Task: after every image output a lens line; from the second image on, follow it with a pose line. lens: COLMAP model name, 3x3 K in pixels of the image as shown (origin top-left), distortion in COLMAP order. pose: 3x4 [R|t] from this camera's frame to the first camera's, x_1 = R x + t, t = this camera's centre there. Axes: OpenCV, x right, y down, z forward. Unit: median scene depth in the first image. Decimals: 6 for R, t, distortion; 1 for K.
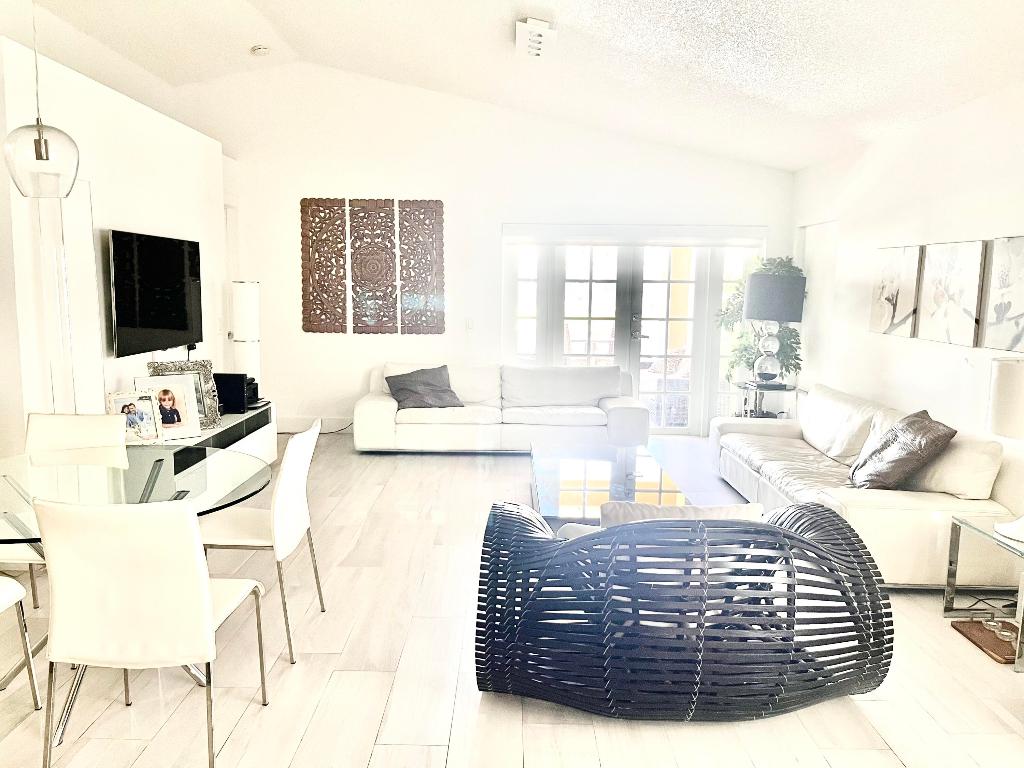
lens RADIAL K [[773.0, 0, 509.0], [0, 773.0, 387.5], [0, 0, 1]] dist [0.044004, -0.070090]
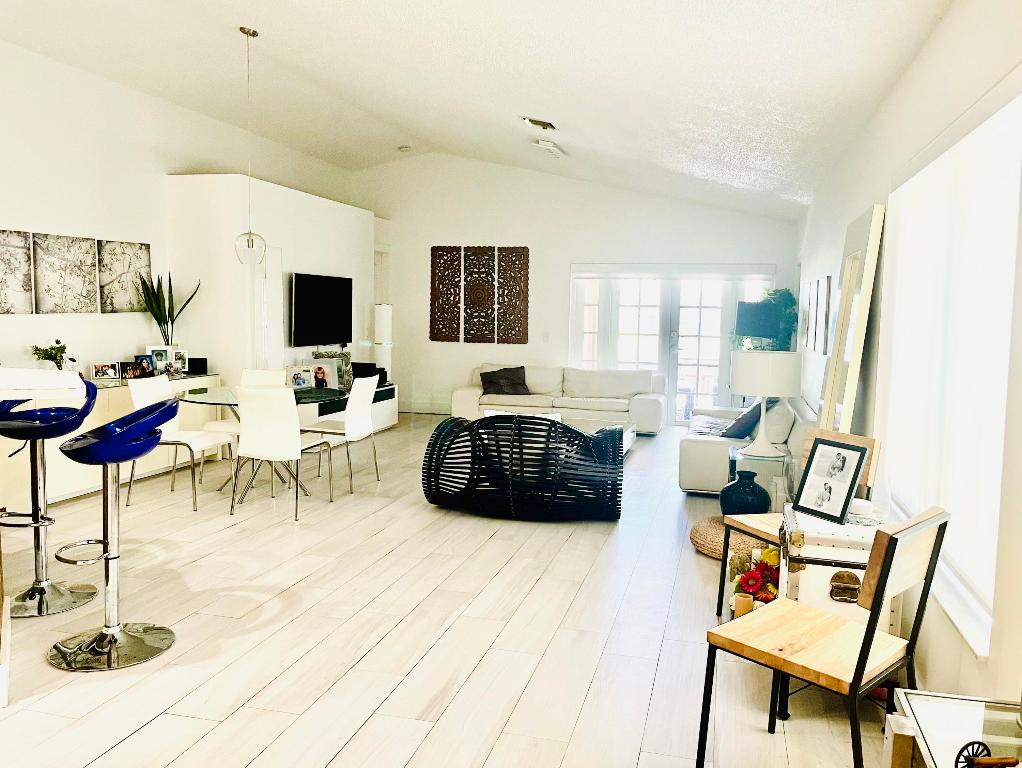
lens RADIAL K [[809.5, 0, 538.2], [0, 809.5, 371.4], [0, 0, 1]] dist [0.071742, -0.121997]
pose [[0.972946, 0.026747, -0.229477, 0.265157], [-0.040127, 0.997743, -0.053841, 0.055109], [0.227519, 0.061593, 0.971824, -0.376972]]
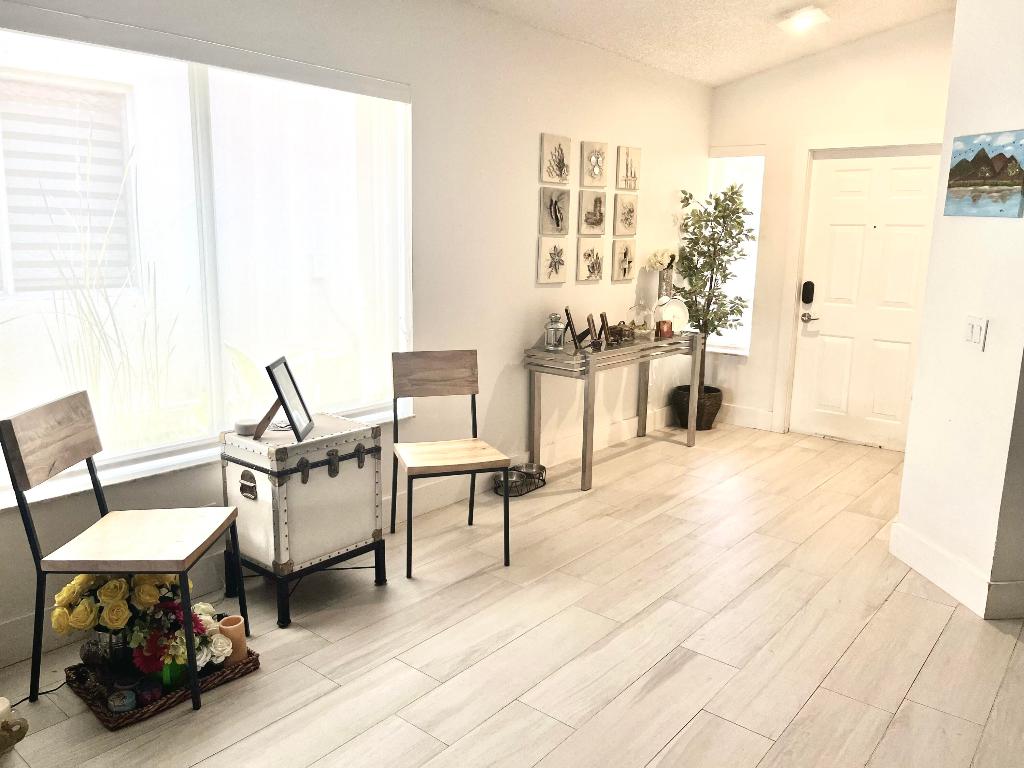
lens RADIAL K [[770.7, 0, 503.9], [0, 770.7, 388.0], [0, 0, 1]] dist [0.071354, -0.107883]
pose [[-0.765875, -0.157087, 0.623505, -0.020277], [0.049952, 0.952231, 0.301265, -0.040133], [-0.641046, 0.261877, -0.721444, 0.298597]]
